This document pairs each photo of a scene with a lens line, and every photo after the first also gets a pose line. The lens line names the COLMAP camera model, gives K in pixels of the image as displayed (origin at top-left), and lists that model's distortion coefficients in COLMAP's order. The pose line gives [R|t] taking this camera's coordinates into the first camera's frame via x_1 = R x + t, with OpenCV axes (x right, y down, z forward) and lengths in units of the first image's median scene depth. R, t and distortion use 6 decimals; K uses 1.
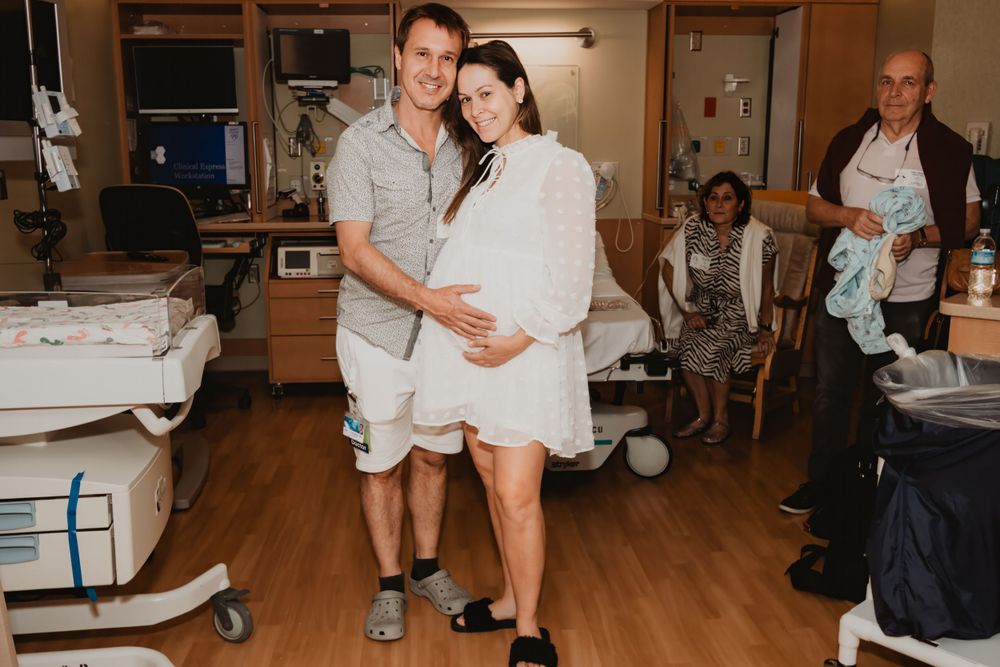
lens RADIAL K [[918.6, 0, 497.7], [0, 918.6, 333.6], [0, 0, 1]] dist [-0.019791, -0.010192]
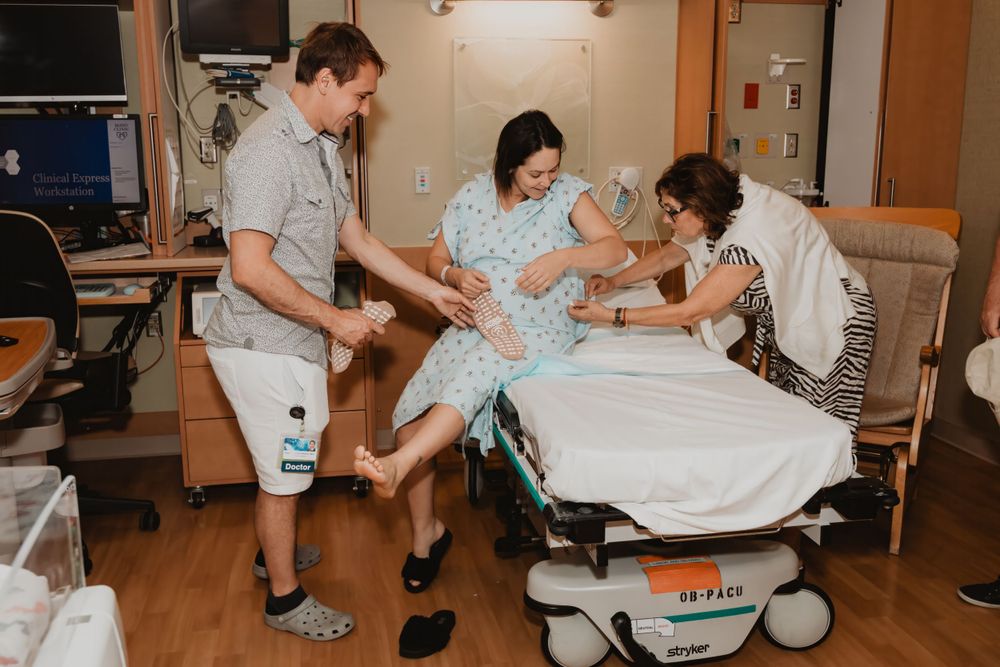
lens RADIAL K [[918.6, 0, 504.4], [0, 918.6, 329.6], [0, 0, 1]] dist [-0.019791, -0.010192]
pose [[0.992456, -0.028798, 0.119172, -0.083629], [0.029421, 0.999561, -0.003468, -0.054685], [-0.119020, 0.006948, 0.992868, 0.267953]]
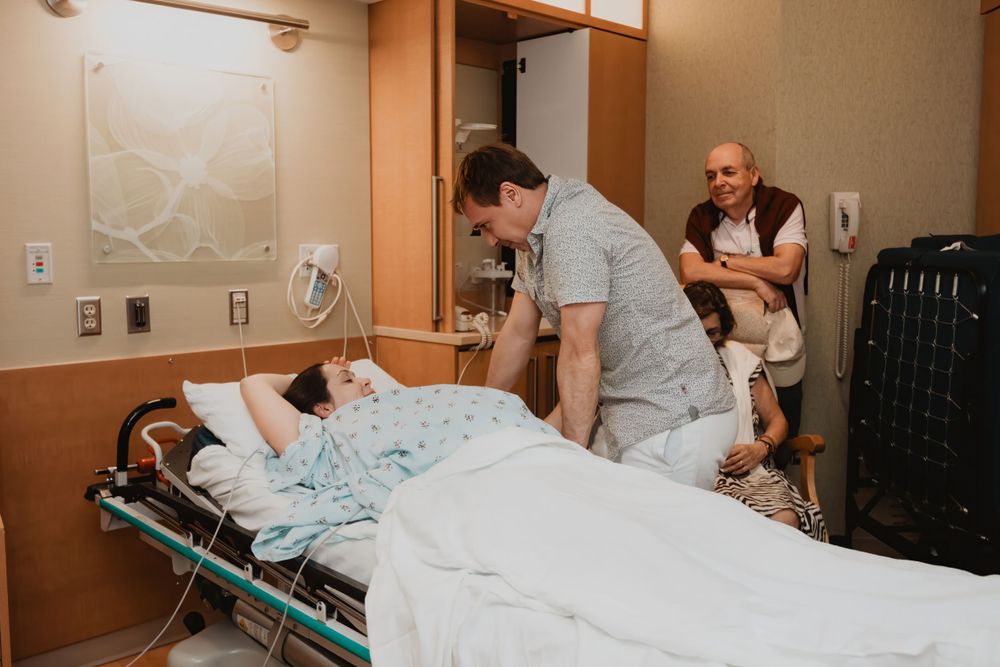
lens RADIAL K [[902.3, 0, 499.7], [0, 902.3, 334.8], [0, 0, 1]] dist [-0.033035, 0.015145]
pose [[0.748561, -0.066593, 0.659714, -0.194773], [0.136872, 0.989034, -0.055470, -0.086174], [-0.648786, 0.131819, 0.749467, 0.526678]]
